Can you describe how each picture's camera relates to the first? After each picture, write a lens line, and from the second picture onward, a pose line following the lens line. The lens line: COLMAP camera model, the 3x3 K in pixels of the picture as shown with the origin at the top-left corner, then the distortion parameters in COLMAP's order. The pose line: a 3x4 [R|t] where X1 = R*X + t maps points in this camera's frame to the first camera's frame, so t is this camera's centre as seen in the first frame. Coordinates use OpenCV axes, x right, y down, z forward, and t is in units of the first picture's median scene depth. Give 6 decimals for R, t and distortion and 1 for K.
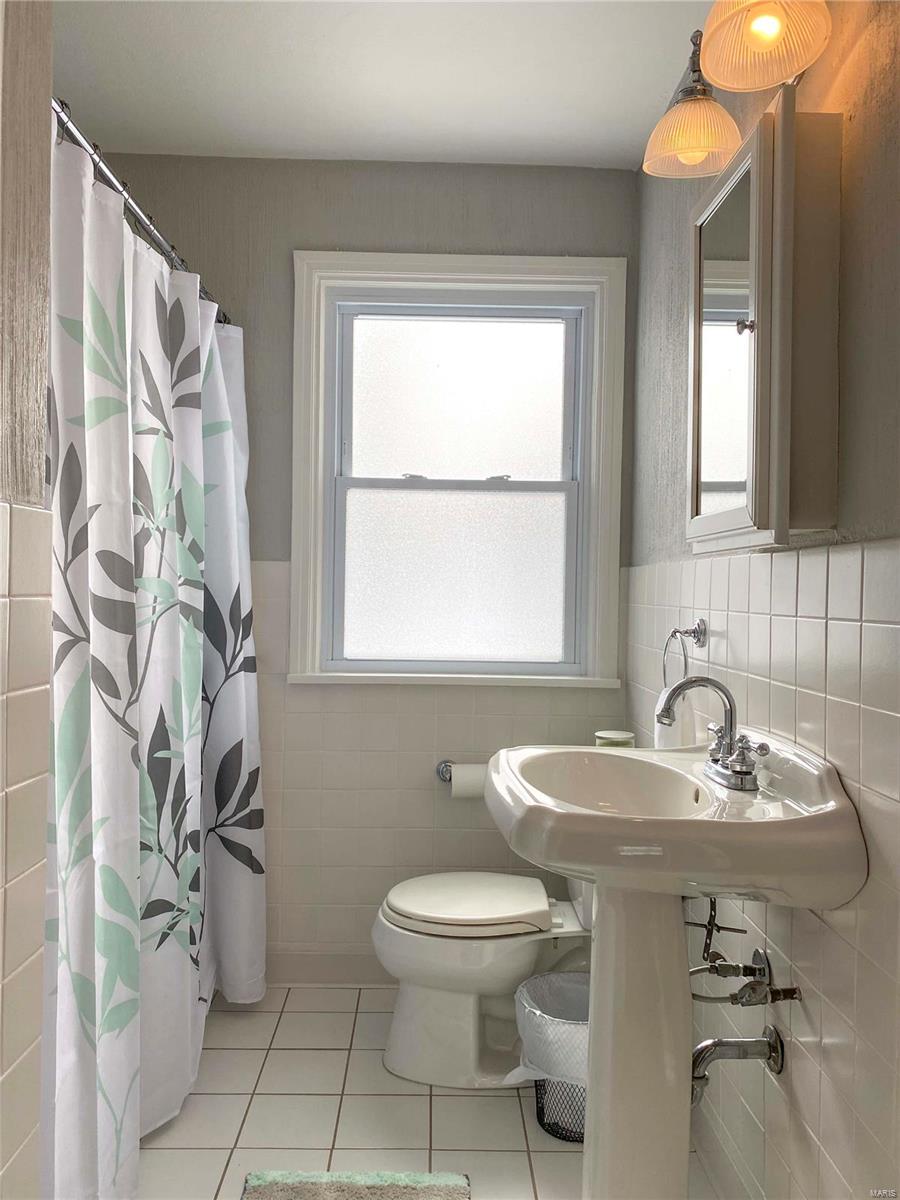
lens RADIAL K [[932.6, 0, 450.0], [0, 932.6, 600.0], [0, 0, 1]] dist [0.000176, -0.000968]
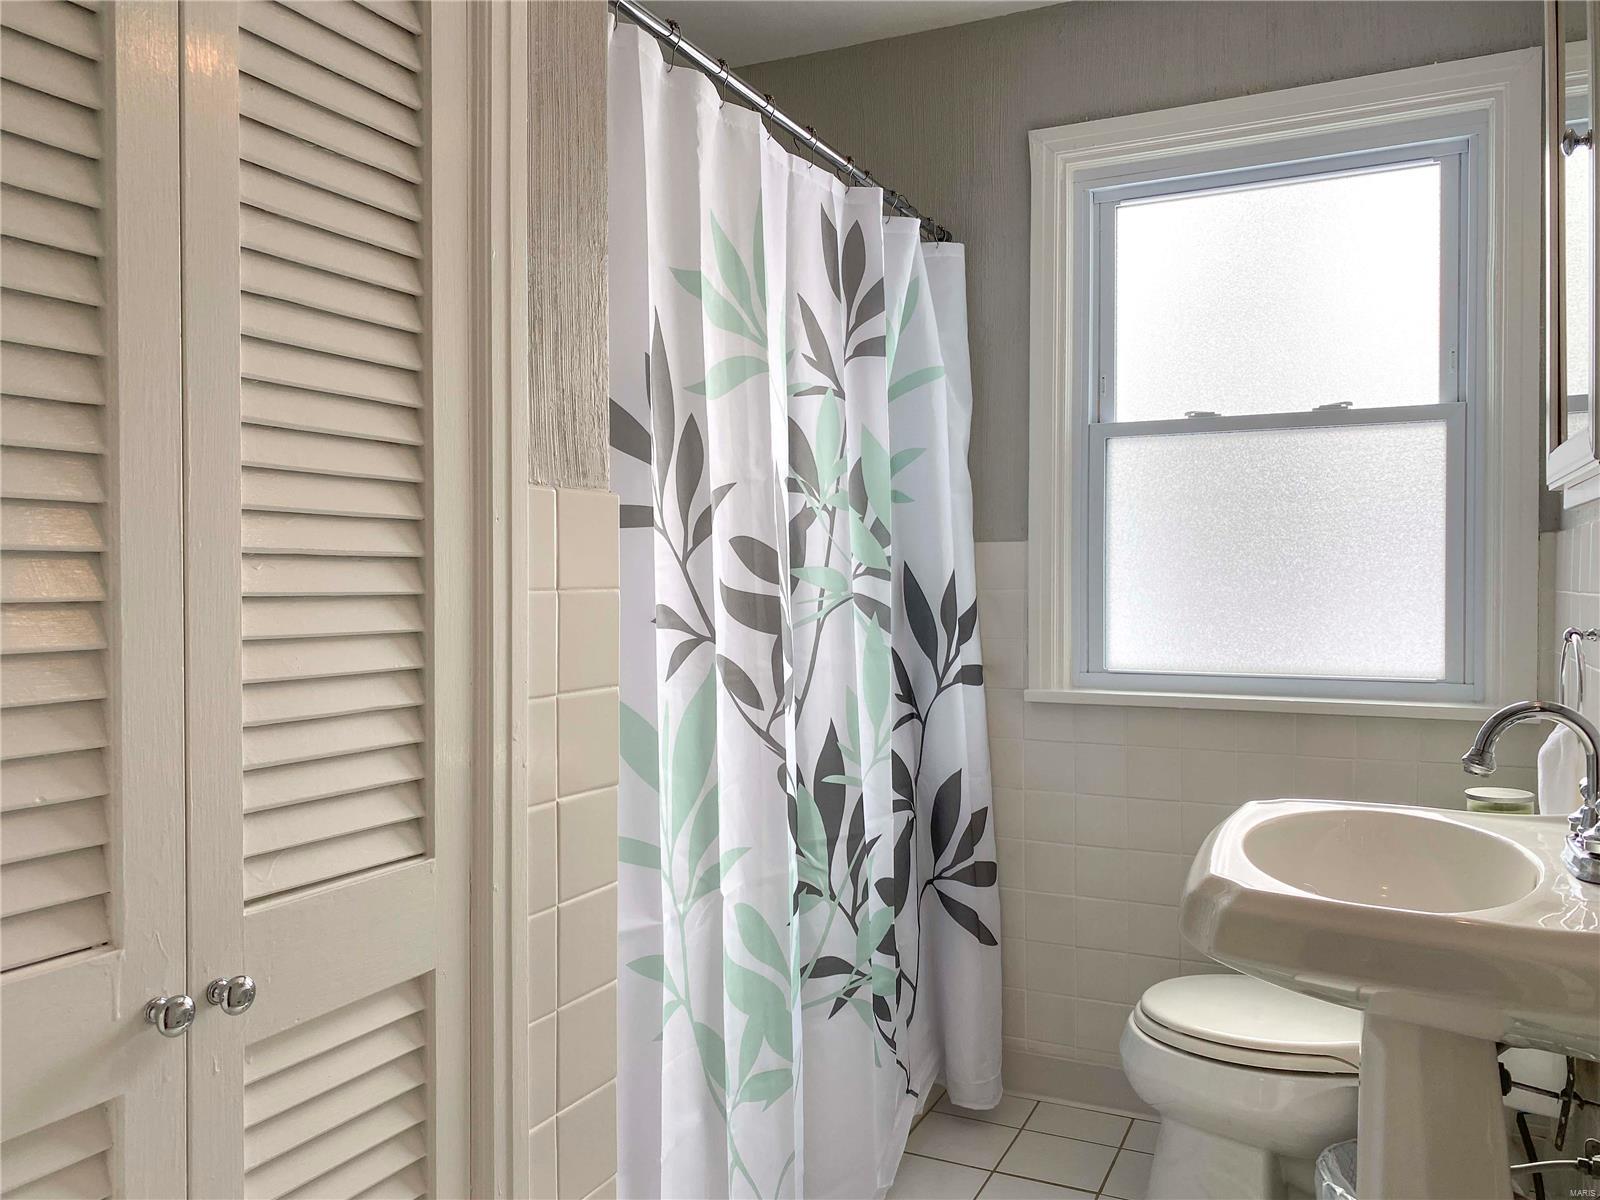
lens RADIAL K [[1237.0, 0, 801.3], [0, 1237.0, 605.8], [0, 0, 1]] dist [0.074095, -0.124938]
pose [[0.886927, -0.009008, -0.461822, 0.169825], [0.012635, 0.999909, 0.004763, 0.005166], [0.461737, -0.010059, 0.886960, 0.013904]]
